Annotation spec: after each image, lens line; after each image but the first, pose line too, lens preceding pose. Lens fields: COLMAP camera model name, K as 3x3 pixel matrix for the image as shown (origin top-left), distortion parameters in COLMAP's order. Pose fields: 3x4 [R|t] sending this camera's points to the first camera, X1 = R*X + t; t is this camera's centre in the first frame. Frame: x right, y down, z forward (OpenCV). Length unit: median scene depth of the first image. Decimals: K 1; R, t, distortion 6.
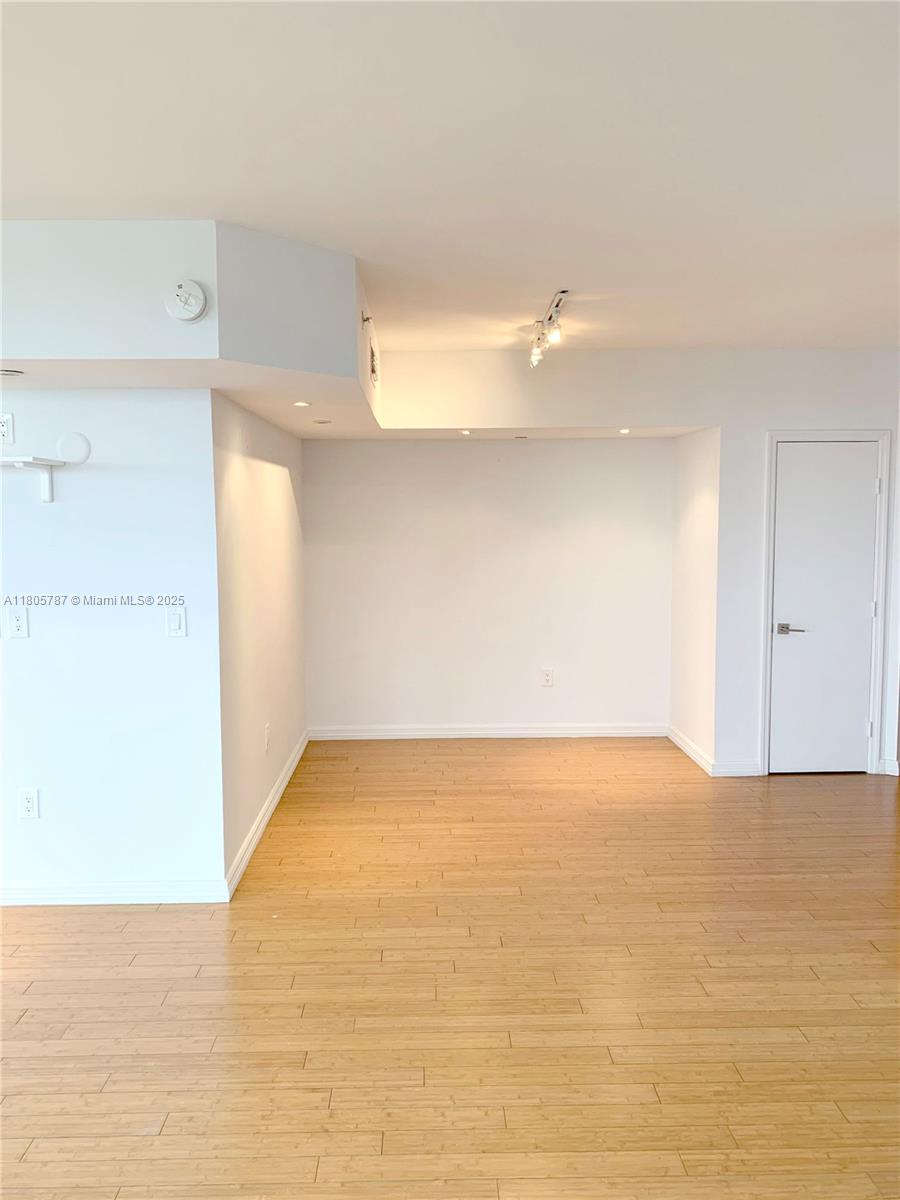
lens RADIAL K [[911.5, 0, 440.0], [0, 911.5, 600.2], [0, 0, 1]] dist [0.042531, -0.053122]
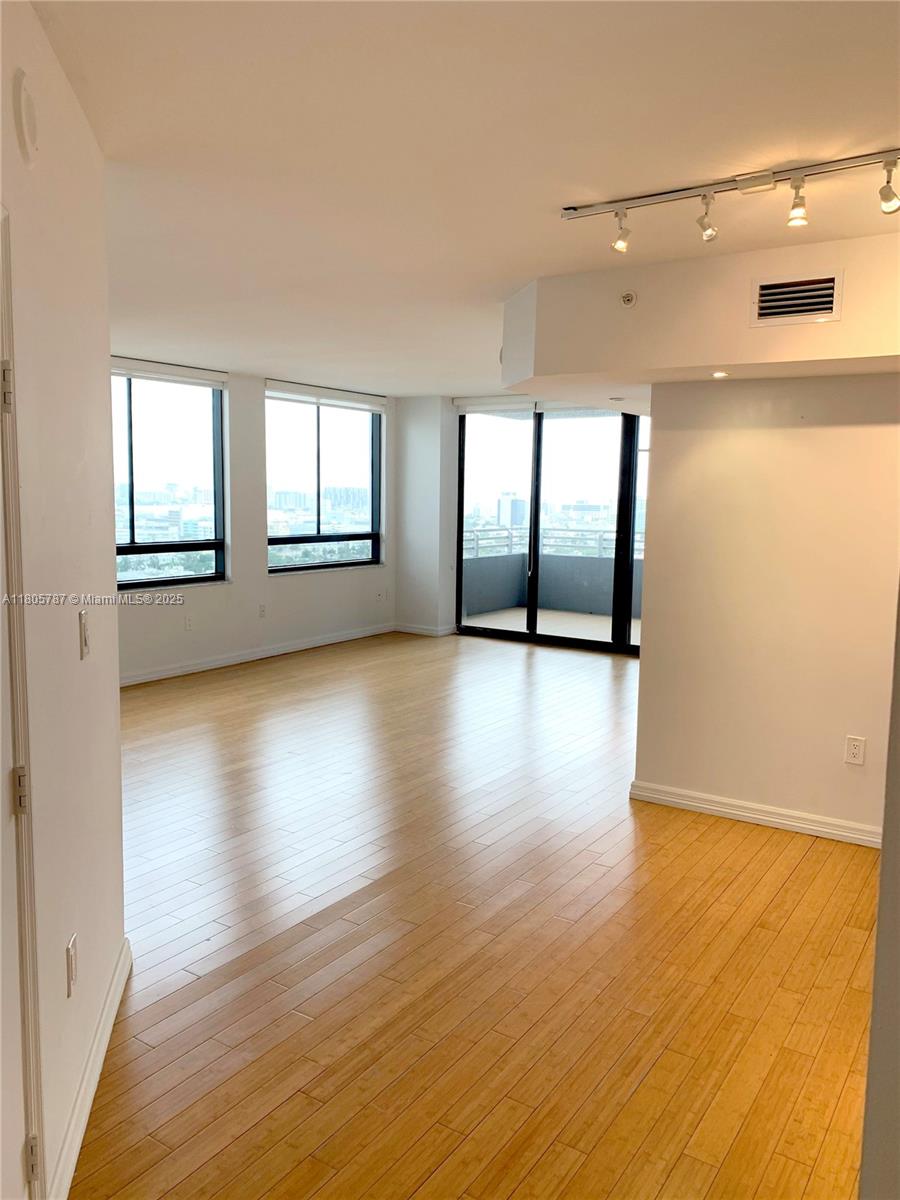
lens RADIAL K [[911.5, 0, 440.7], [0, 911.5, 604.7], [0, 0, 1]] dist [0.042531, -0.053122]
pose [[-0.575926, 0.098323, -0.811568, 0.770753], [-0.087397, 0.979646, 0.180707, -0.111267], [0.812817, 0.175003, -0.555610, 1.230513]]
